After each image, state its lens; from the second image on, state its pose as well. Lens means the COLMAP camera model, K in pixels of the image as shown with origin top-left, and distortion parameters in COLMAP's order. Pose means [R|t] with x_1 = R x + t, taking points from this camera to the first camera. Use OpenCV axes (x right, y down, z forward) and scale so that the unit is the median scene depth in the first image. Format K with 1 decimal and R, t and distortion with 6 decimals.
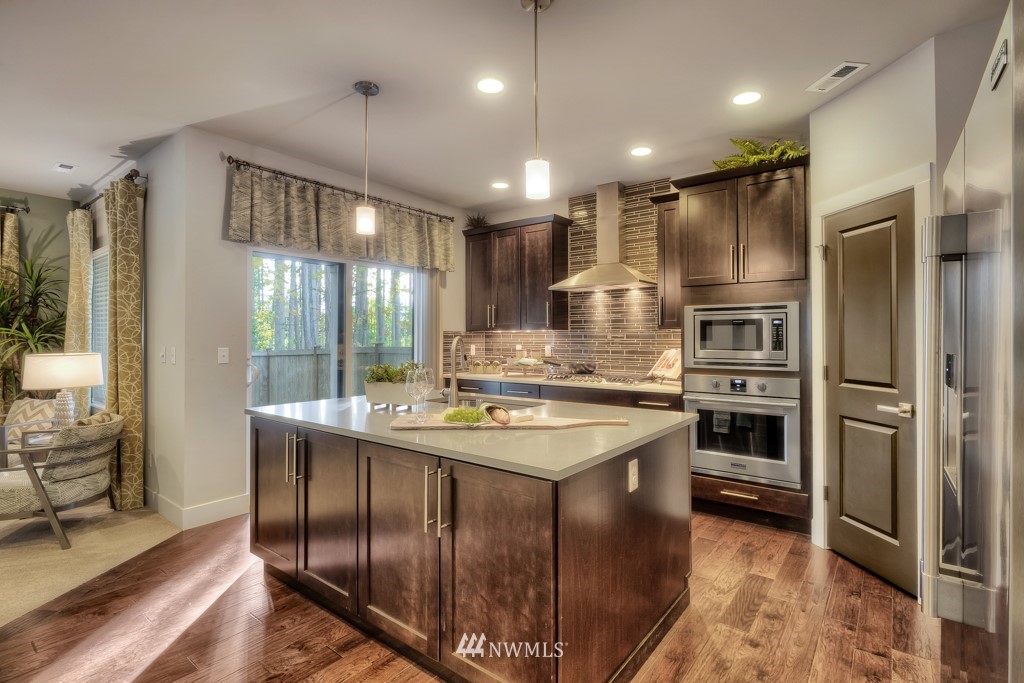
lens RADIAL K [[481.7, 0, 515.6], [0, 481.7, 333.7], [0, 0, 1]] dist [-0.002426, -0.000668]
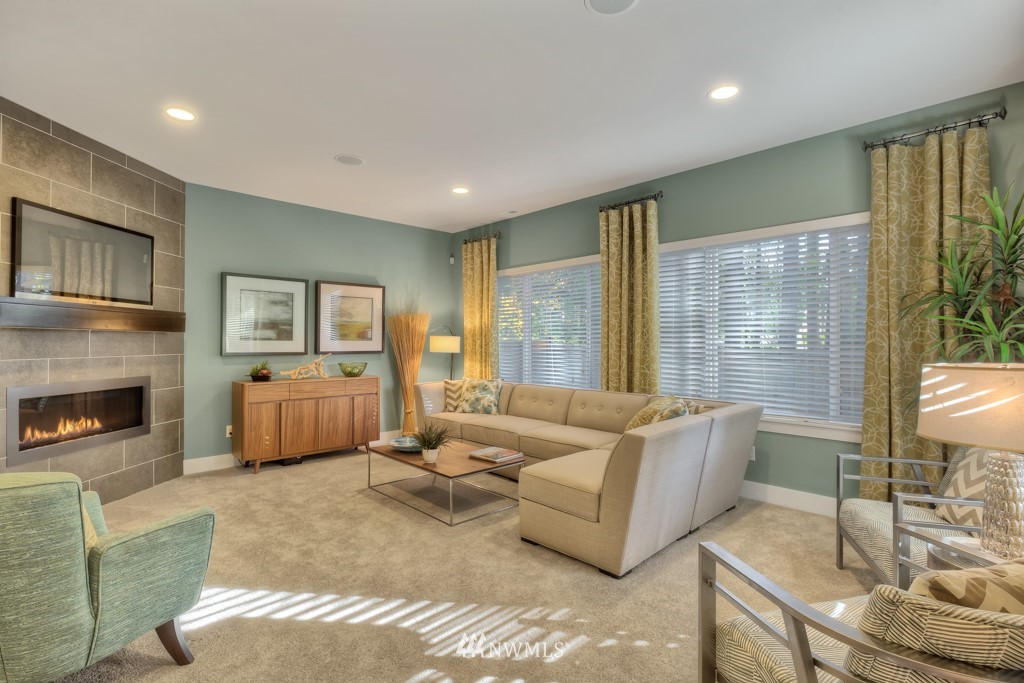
lens RADIAL K [[481.7, 0, 513.9], [0, 481.7, 339.8], [0, 0, 1]] dist [-0.002426, -0.000668]
pose [[-0.165749, -0.005838, -0.986151, -0.458194], [0.007515, 0.999946, -0.007183, 0.020115], [0.986139, -0.008602, -0.165696, 0.670158]]
